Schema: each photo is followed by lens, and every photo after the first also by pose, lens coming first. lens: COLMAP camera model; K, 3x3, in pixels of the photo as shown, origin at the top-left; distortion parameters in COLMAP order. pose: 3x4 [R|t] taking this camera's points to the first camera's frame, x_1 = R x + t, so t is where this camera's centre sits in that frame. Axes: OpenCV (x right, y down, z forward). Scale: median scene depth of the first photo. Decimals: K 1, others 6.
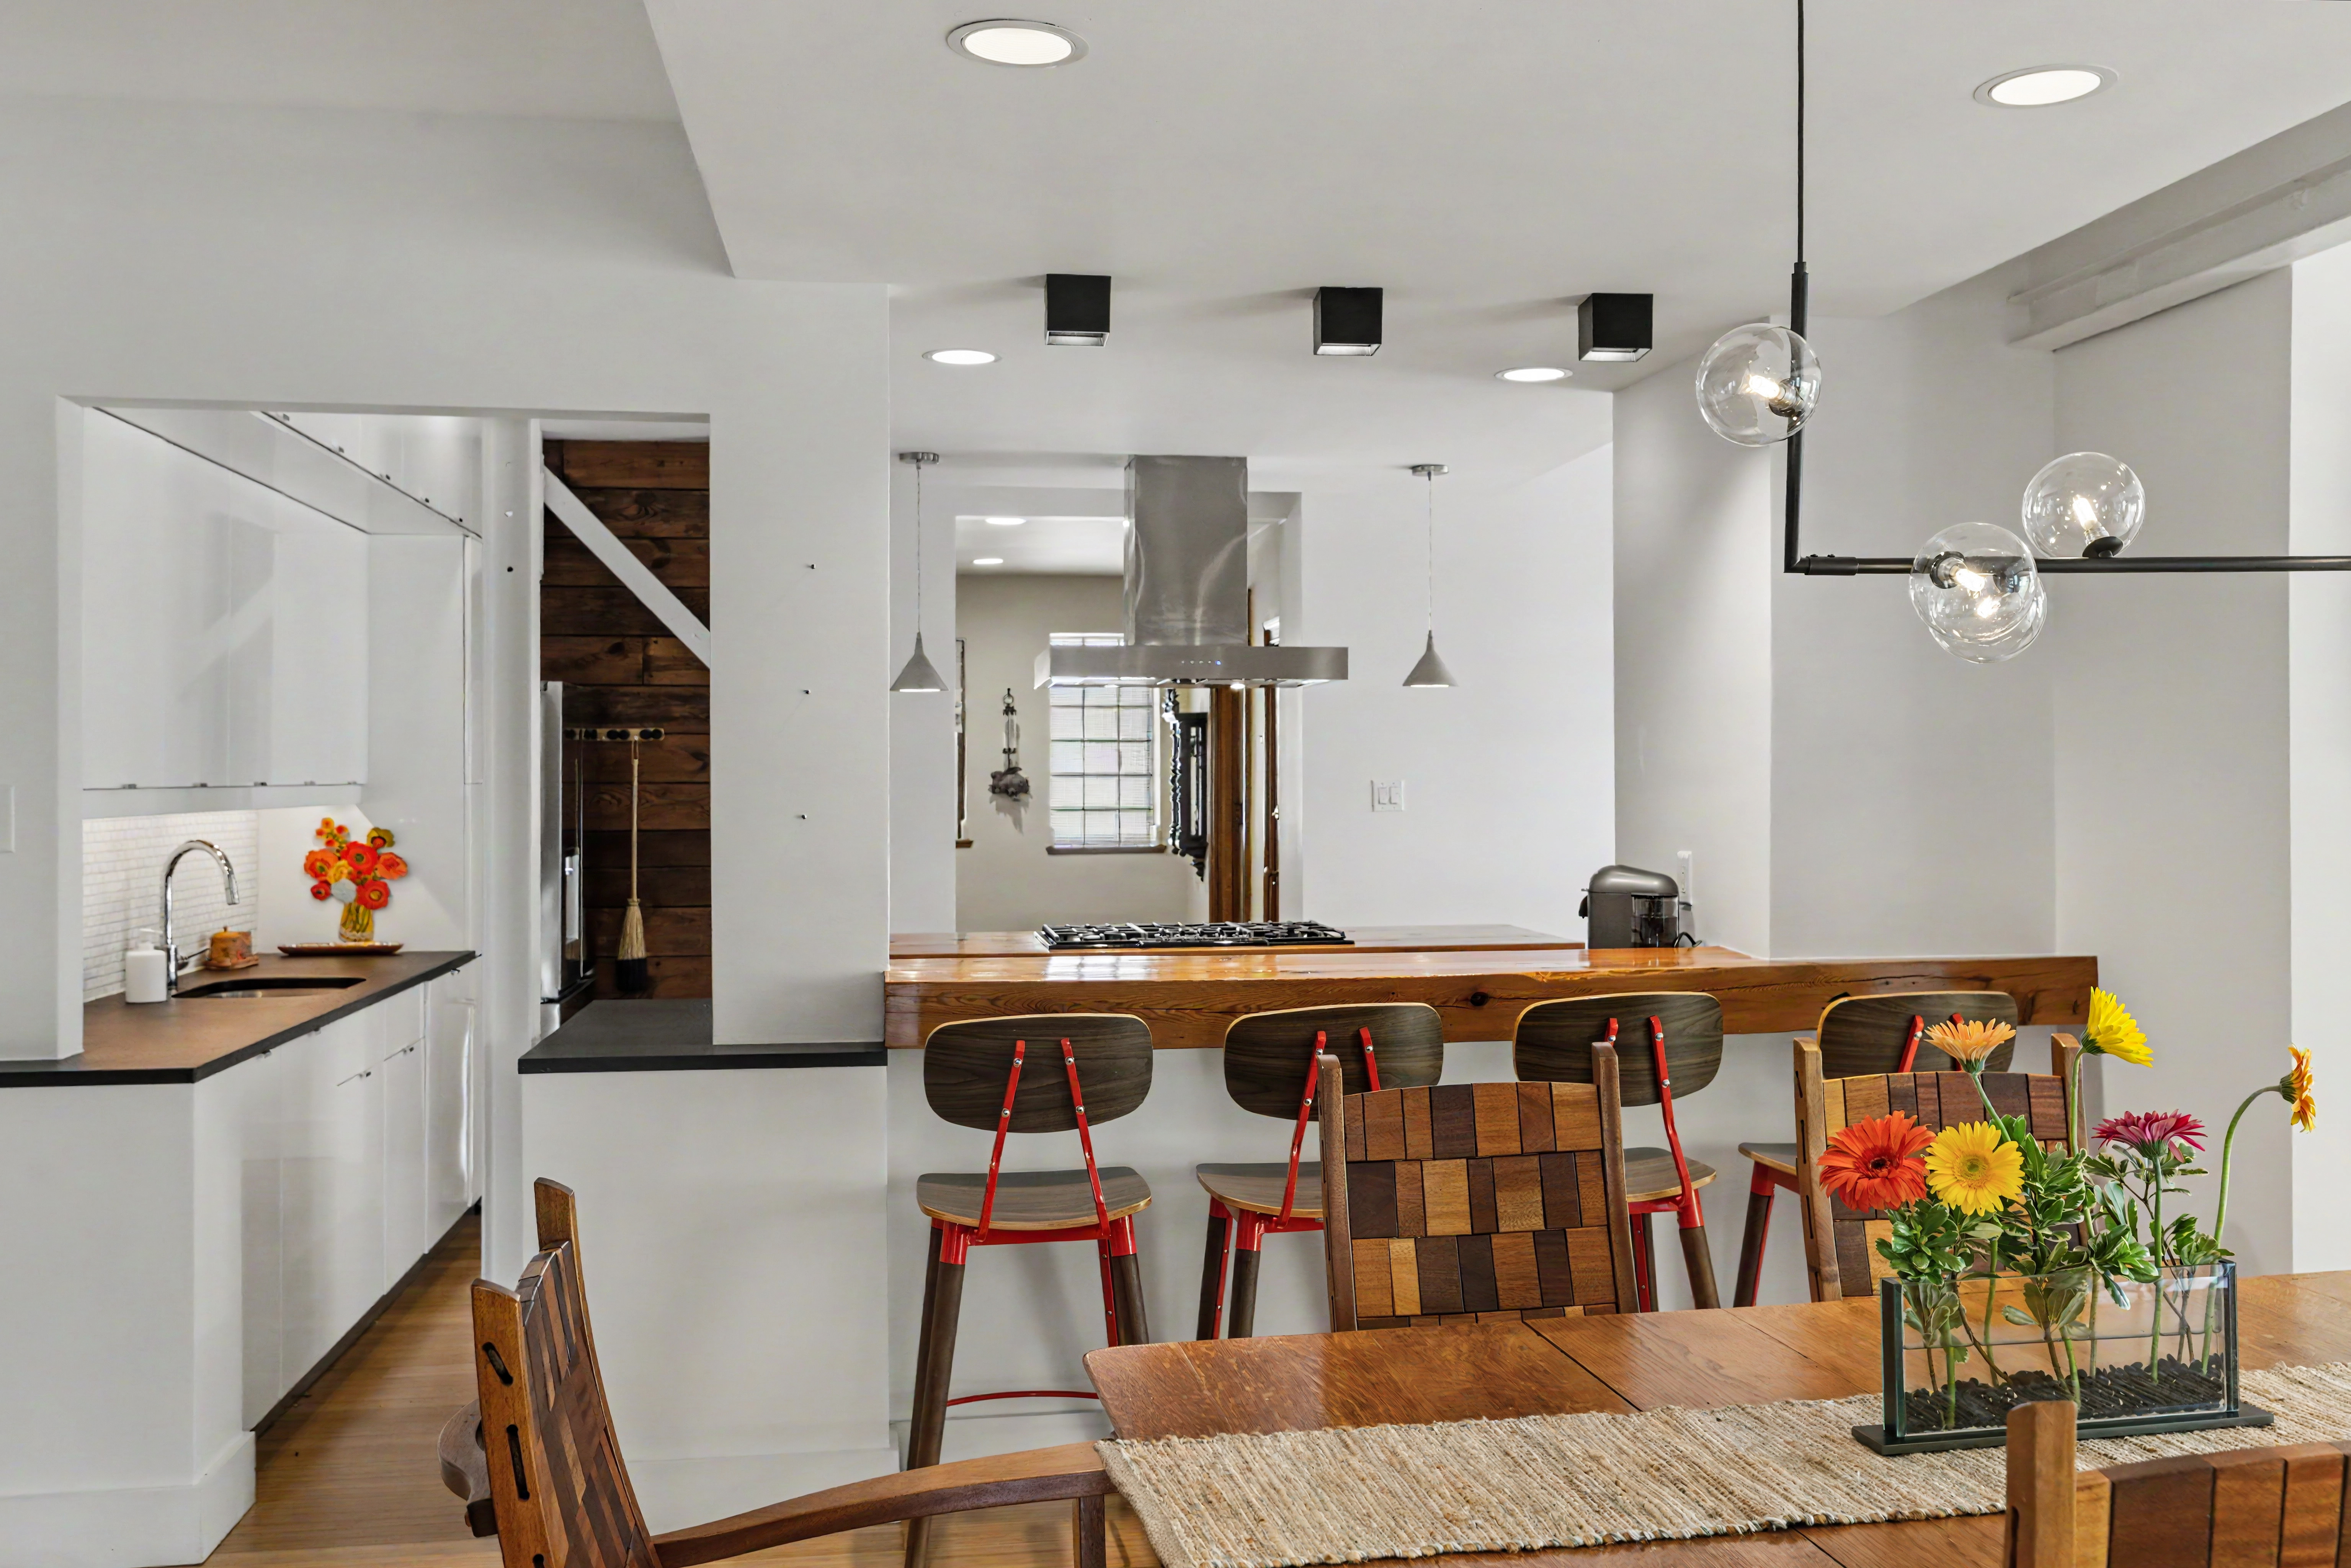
lens RADIAL K [[2183.8, 0, 1171.3], [0, 2183.8, 782.9], [0, 0, 1]] dist [0.004941, 0.000000]
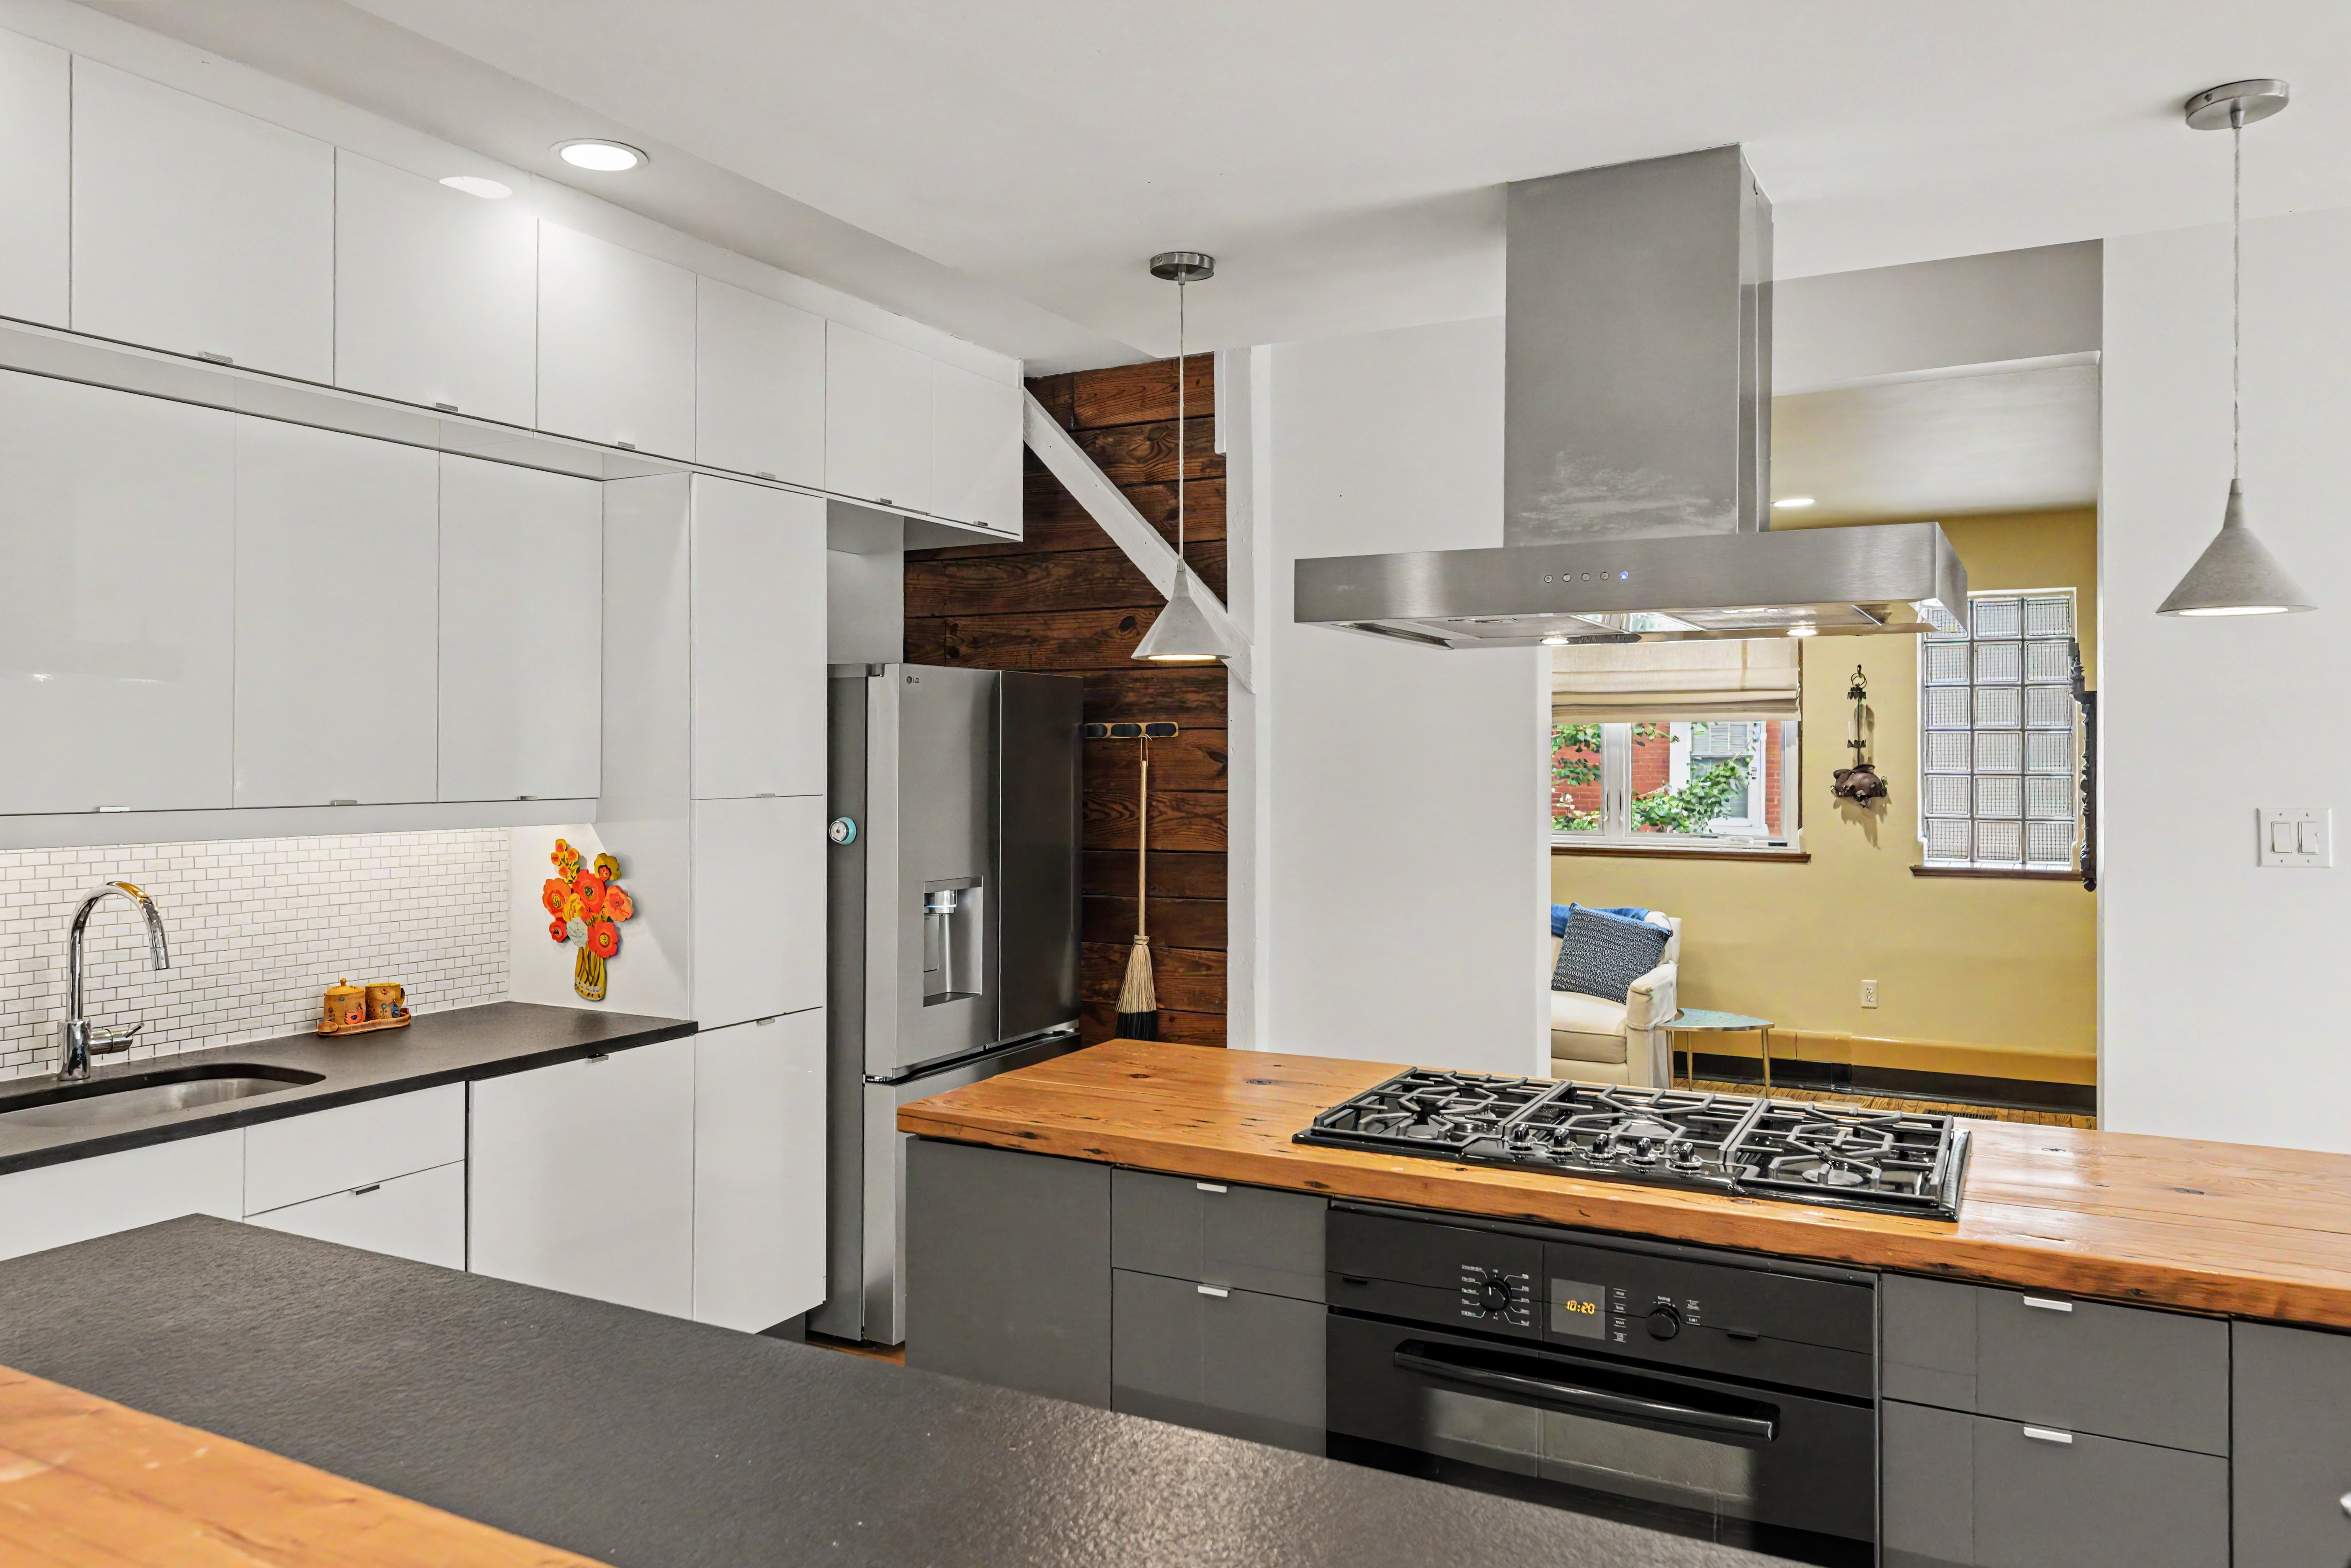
lens RADIAL K [[1645.1, 0, 1161.2], [0, 1645.1, 721.6], [0, 0, 1]] dist [0.005604, 0.001416]
pose [[0.795977, -0.007487, -0.605281, 0.123565], [-0.005707, 0.999786, -0.019872, -0.013227], [0.605300, 0.019272, 0.795764, 0.528013]]
